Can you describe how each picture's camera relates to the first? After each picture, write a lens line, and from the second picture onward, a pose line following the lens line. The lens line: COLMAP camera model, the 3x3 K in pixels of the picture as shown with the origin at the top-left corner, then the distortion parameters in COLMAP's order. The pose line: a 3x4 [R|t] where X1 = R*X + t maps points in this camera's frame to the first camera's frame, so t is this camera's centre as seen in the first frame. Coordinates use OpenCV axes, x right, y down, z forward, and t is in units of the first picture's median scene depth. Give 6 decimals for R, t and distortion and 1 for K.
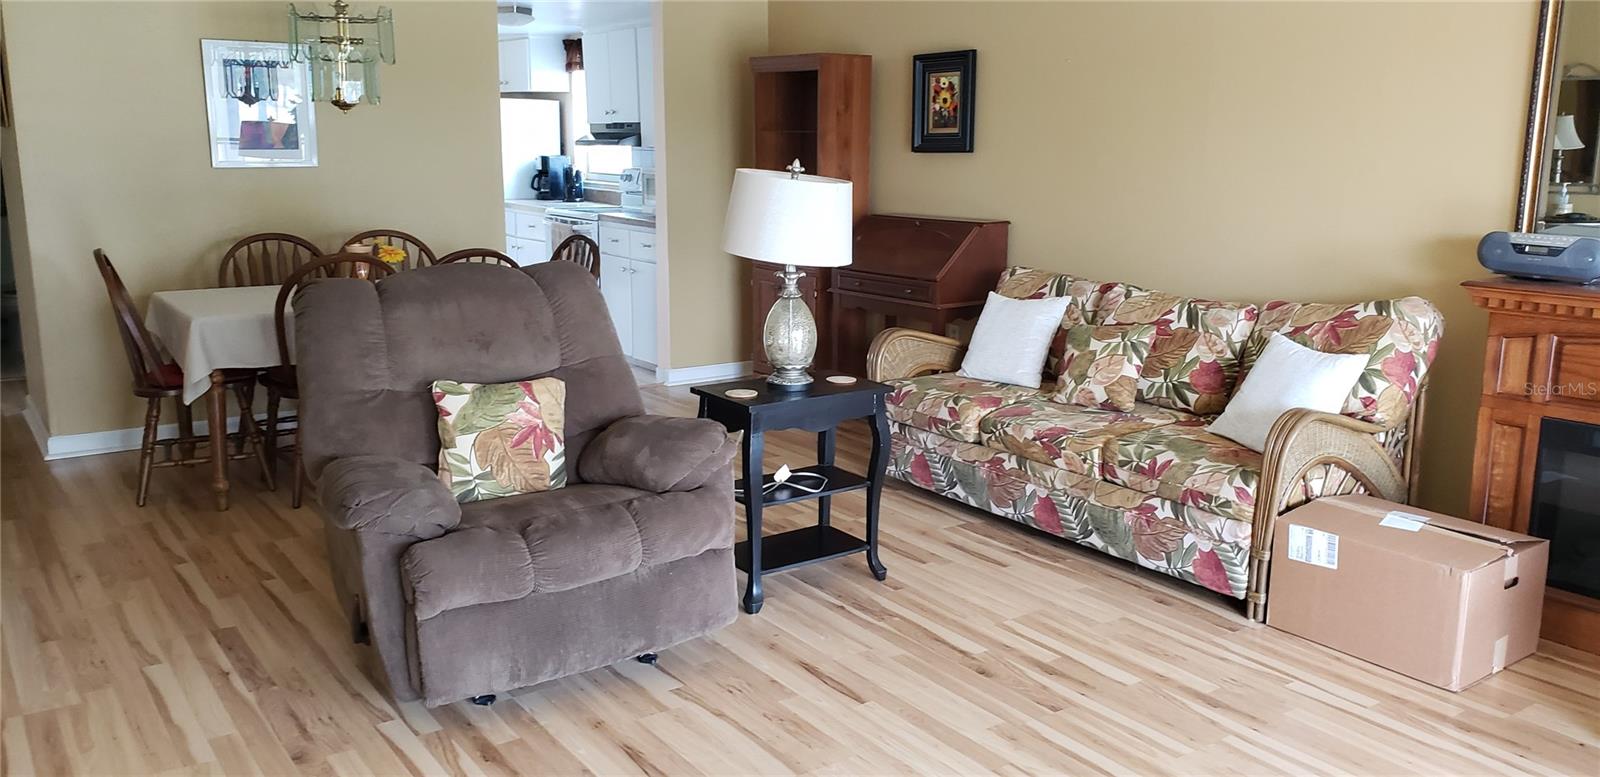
lens RADIAL K [[1246.8, 0, 793.4], [0, 1246.8, 376.0], [0, 0, 1]] dist [0.040568, -0.015258]
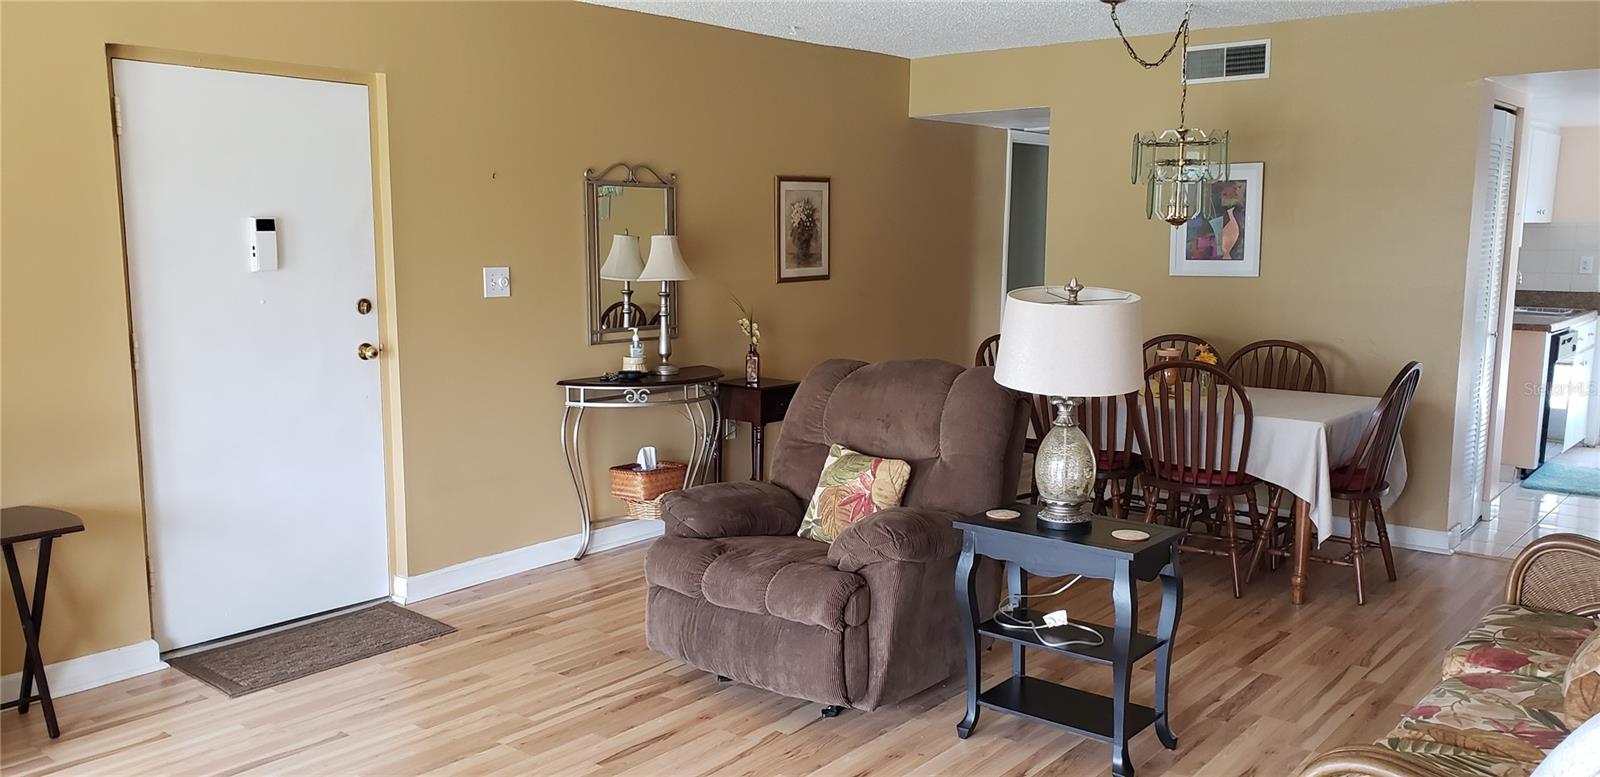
lens RADIAL K [[1246.8, 0, 789.7], [0, 1246.8, 398.4], [0, 0, 1]] dist [0.040568, -0.015258]
pose [[0.242035, 0.119115, -0.962928, 0.891767], [-0.182336, 0.980338, 0.075437, -0.124278], [0.952981, 0.157318, 0.258995, 0.616326]]
